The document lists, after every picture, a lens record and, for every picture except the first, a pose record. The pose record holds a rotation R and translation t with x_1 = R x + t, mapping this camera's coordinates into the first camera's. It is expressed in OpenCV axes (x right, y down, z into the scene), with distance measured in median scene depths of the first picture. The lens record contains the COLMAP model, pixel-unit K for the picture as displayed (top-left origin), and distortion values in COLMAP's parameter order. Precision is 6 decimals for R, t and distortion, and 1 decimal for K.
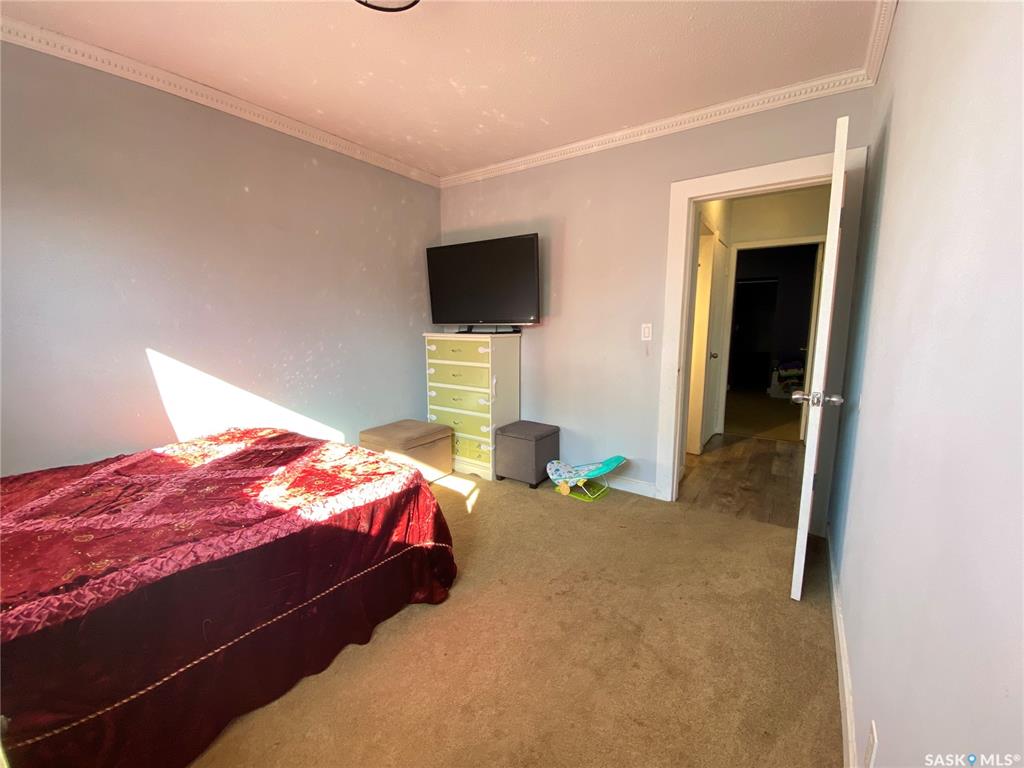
lens RADIAL K [[416.8, 0, 506.4], [0, 416.8, 385.7], [0, 0, 1]] dist [-0.017845, -0.002751]
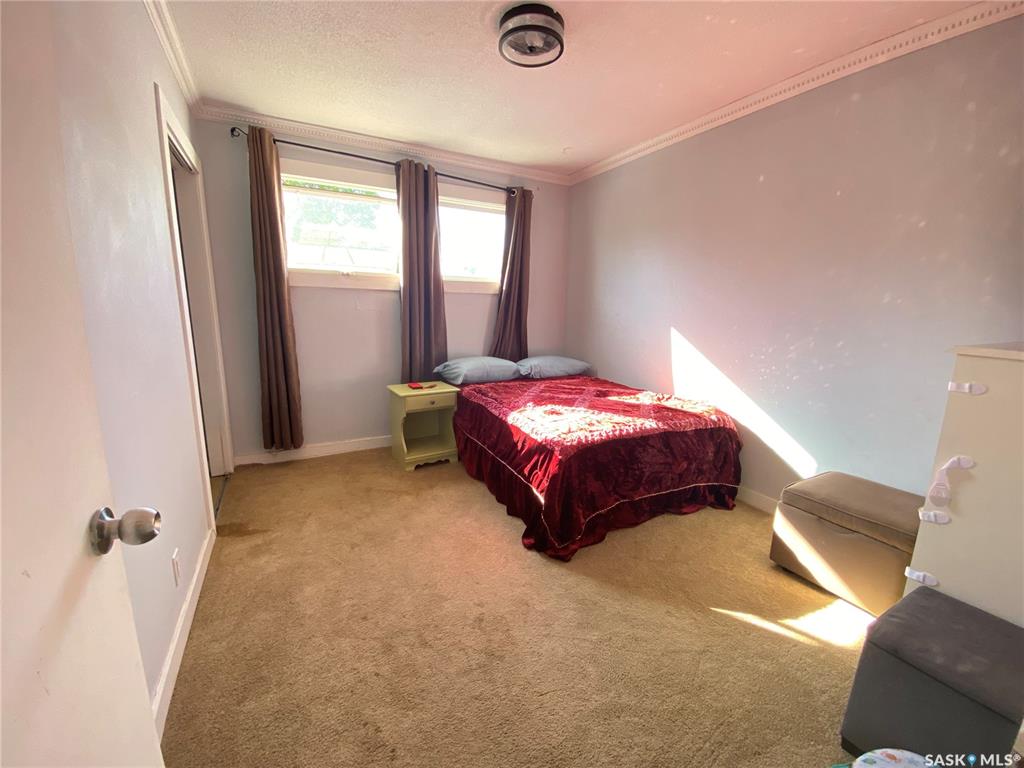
lens RADIAL K [[416.8, 0, 505.7], [0, 416.8, 385.9], [0, 0, 1]] dist [-0.017845, -0.002751]
pose [[-0.464579, 0.141461, -0.874160, 0.712263], [-0.155382, 0.958820, 0.237740, -0.152774], [0.871793, 0.246278, -0.423467, 1.160870]]
